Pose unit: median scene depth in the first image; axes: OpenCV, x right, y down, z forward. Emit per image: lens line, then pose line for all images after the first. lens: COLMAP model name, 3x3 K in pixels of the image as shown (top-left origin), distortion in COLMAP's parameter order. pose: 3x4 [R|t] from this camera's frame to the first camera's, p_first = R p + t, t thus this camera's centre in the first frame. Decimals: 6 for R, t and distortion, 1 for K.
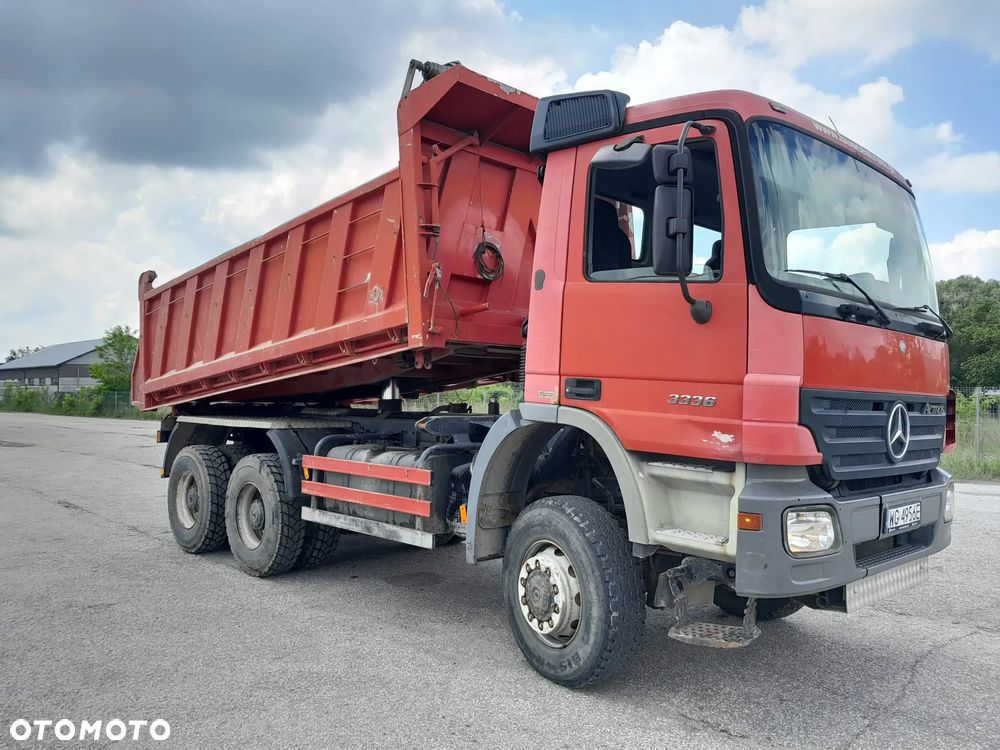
lens RADIAL K [[796.1, 0, 514.1], [0, 796.1, 360.6], [0, 0, 1]] dist [0.157980, -0.430409]
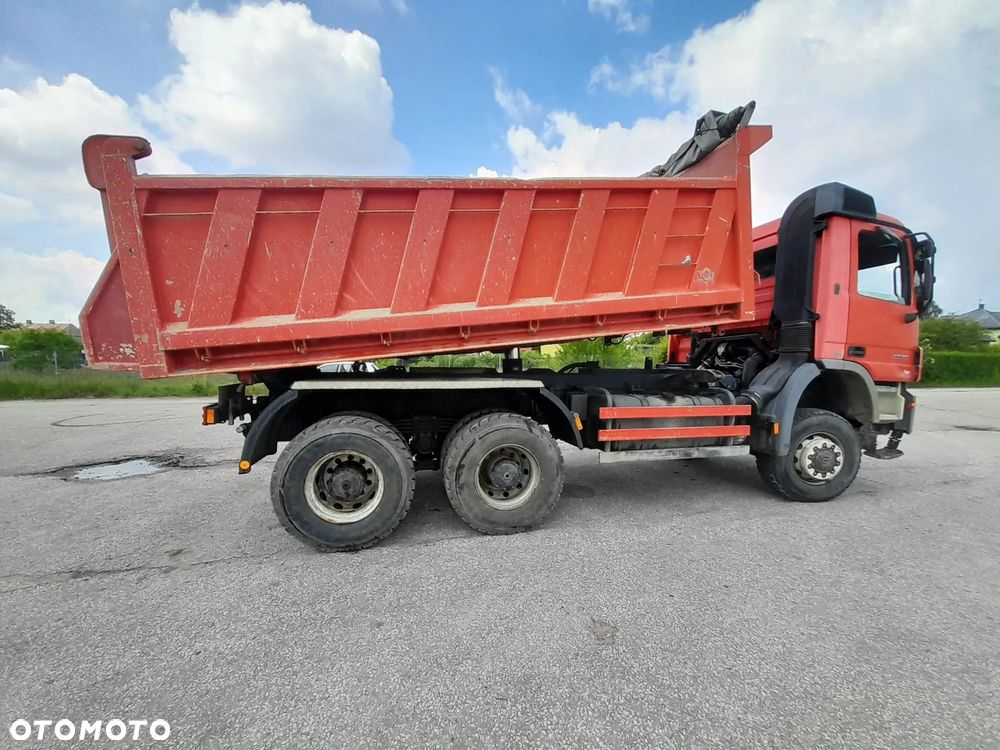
lens RADIAL K [[389.3, 0, 500.8], [0, 389.3, 400.7], [0, 0, 1]] dist [0.000704, 0.000088]
pose [[0.505533, -0.087185, 0.858391, -0.951299], [-0.035167, 0.991973, 0.121464, 0.056034], [-0.862090, -0.091591, 0.498409, 1.019191]]
